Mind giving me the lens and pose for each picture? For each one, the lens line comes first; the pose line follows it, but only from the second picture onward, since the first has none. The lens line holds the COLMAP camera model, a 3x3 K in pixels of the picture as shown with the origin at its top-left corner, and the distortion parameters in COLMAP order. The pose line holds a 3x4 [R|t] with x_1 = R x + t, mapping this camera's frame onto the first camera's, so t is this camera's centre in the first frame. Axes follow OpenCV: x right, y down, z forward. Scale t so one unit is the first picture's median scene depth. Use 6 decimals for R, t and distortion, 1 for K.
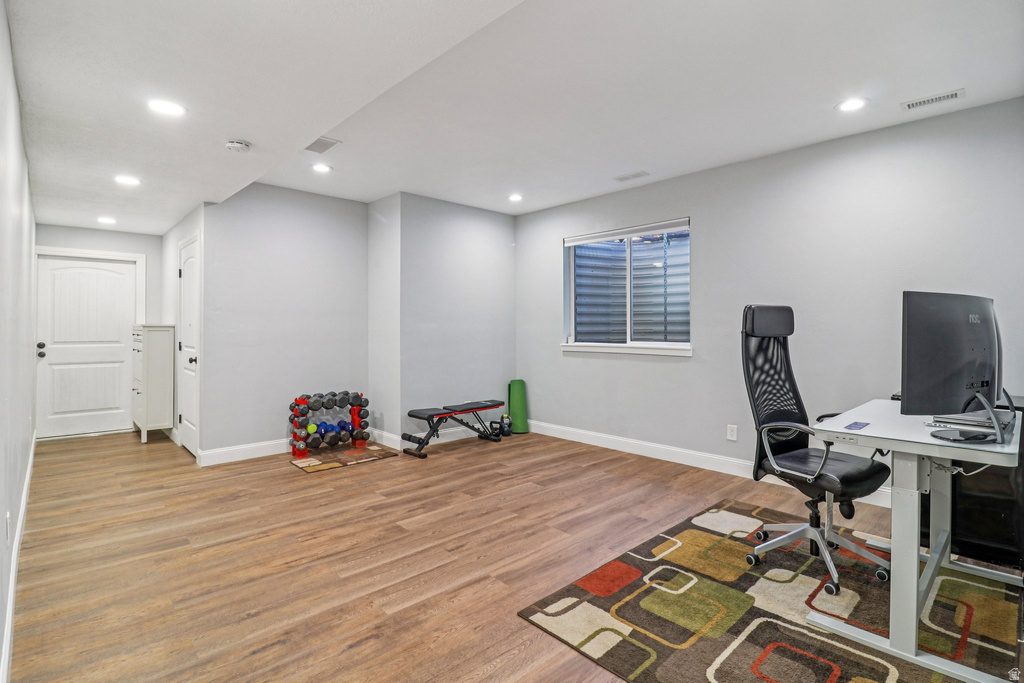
lens RADIAL K [[494.8, 0, 520.6], [0, 494.8, 329.1], [0, 0, 1]] dist [0.001527, -0.012889]
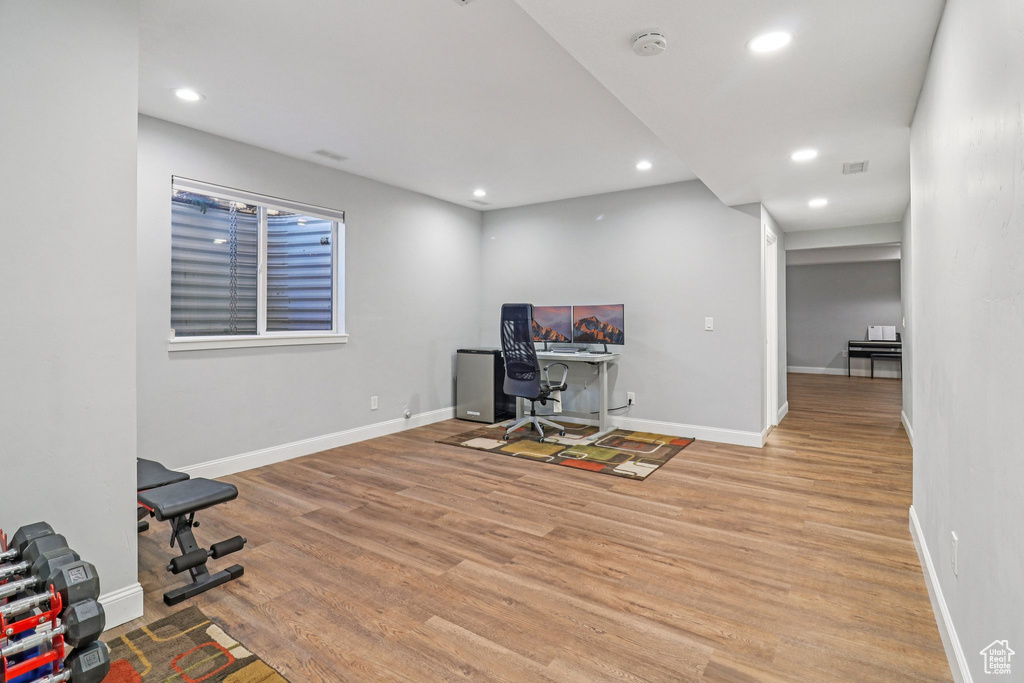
lens RADIAL K [[498.5, 0, 512.5], [0, 498.5, 310.2], [0, 0, 1]] dist [-0.000118, -0.000192]
pose [[-0.208603, 0.012029, 0.977926, -1.136687], [0.000751, 0.999926, -0.012139, -0.001704], [-0.978000, -0.001798, -0.208596, 1.260723]]
